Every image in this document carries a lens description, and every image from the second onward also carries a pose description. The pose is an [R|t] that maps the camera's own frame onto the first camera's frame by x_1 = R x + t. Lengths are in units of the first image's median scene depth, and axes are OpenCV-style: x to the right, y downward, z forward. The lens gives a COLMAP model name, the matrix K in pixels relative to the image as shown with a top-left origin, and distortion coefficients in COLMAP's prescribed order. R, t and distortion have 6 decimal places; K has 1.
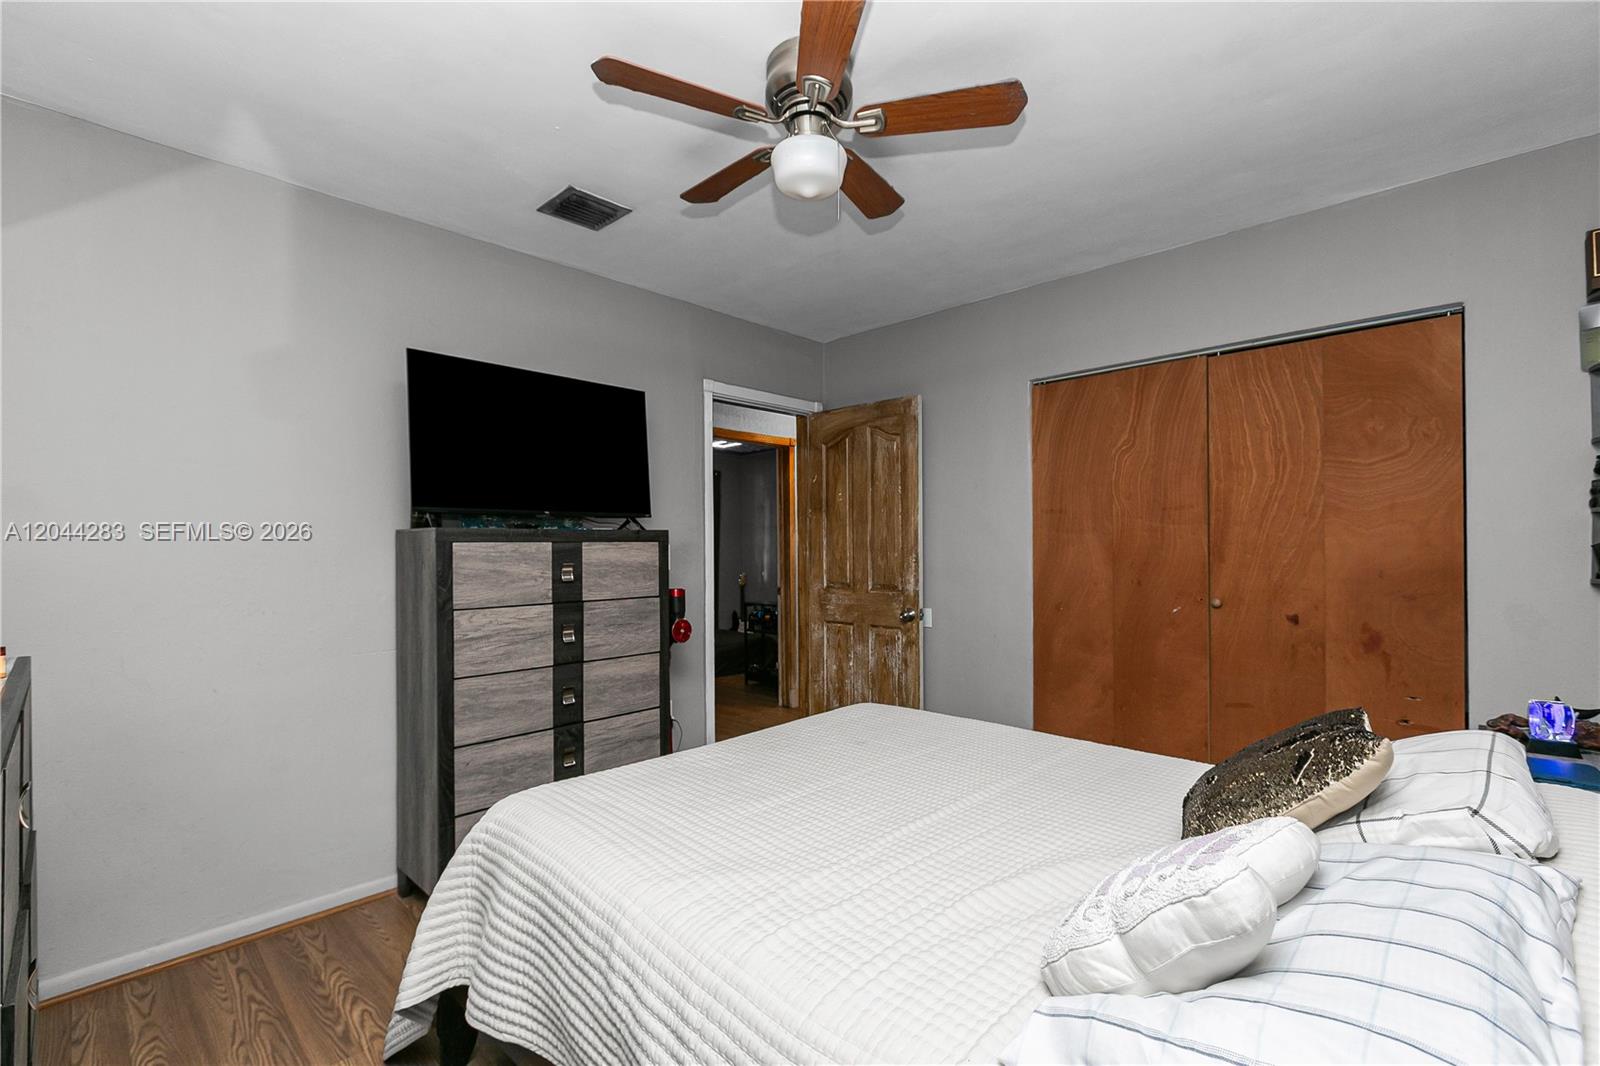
lens RADIAL K [[715.9, 0, 800.0], [0, 715.9, 533.0], [0, 0, 1]] dist [0.000308, 0.000010]
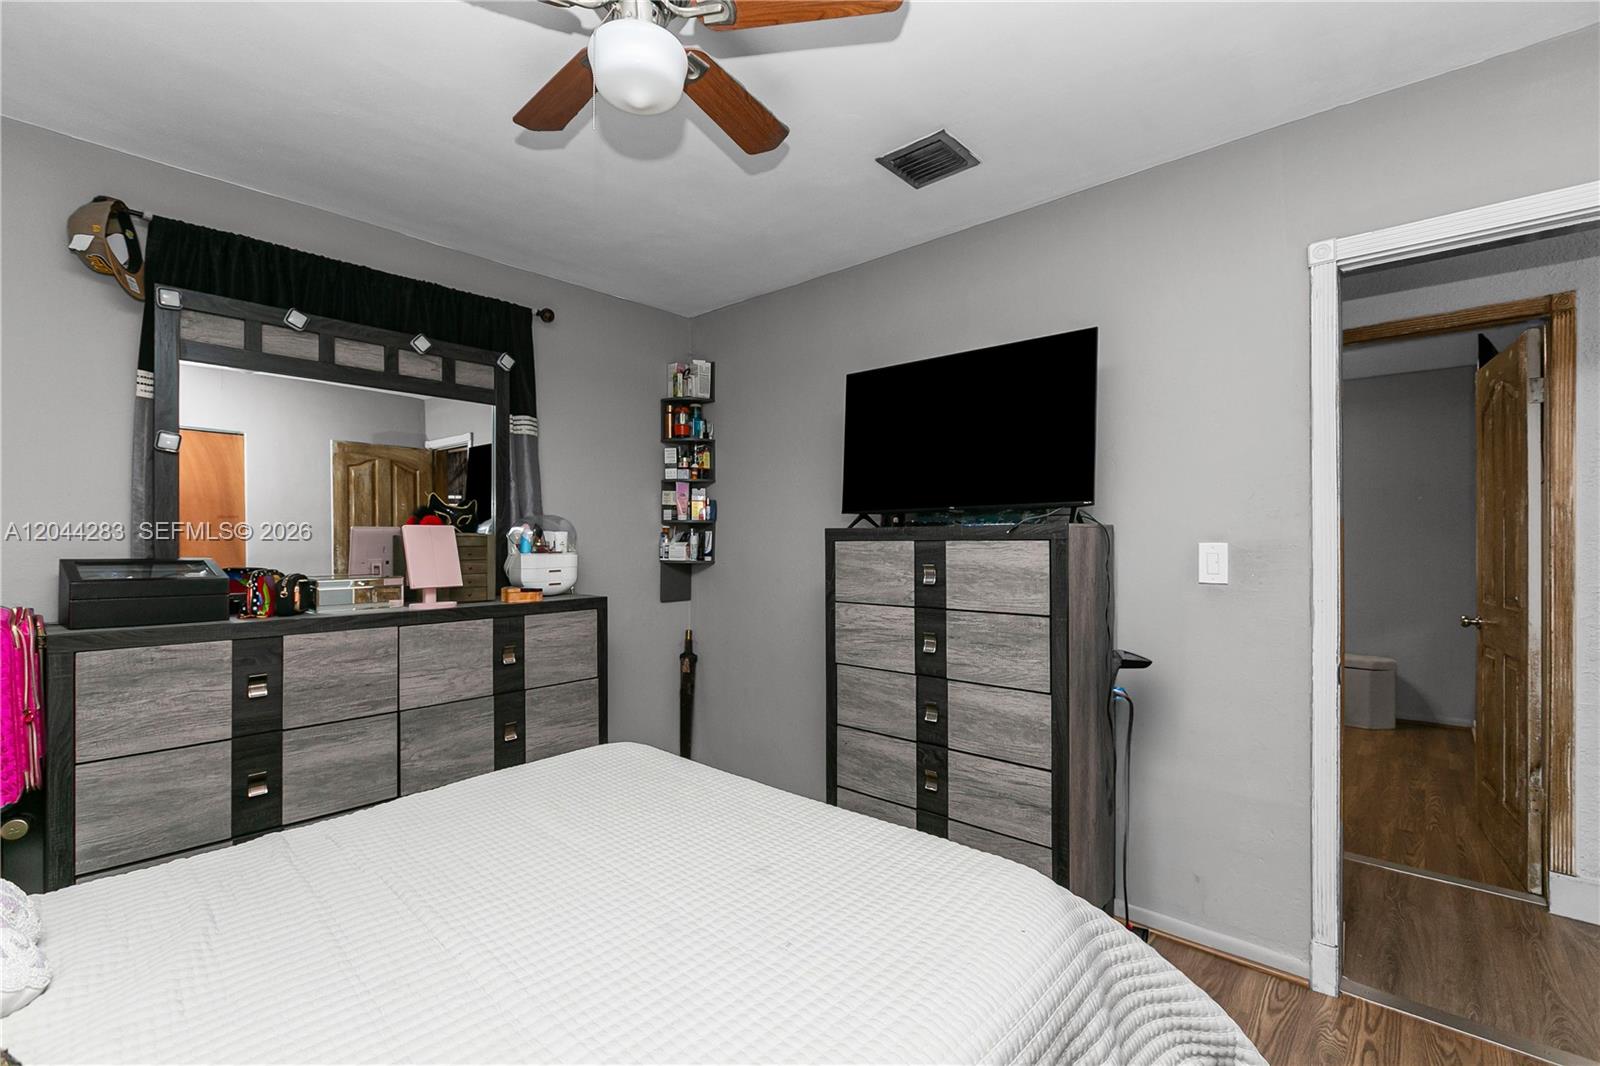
lens RADIAL K [[715.9, 0, 800.0], [0, 715.9, 533.0], [0, 0, 1]] dist [0.000308, 0.000010]
pose [[0.038401, -0.006841, -0.999239, 0.572681], [0.018325, 0.999813, -0.006141, 0.005383], [0.999094, -0.018075, 0.038519, 0.812408]]
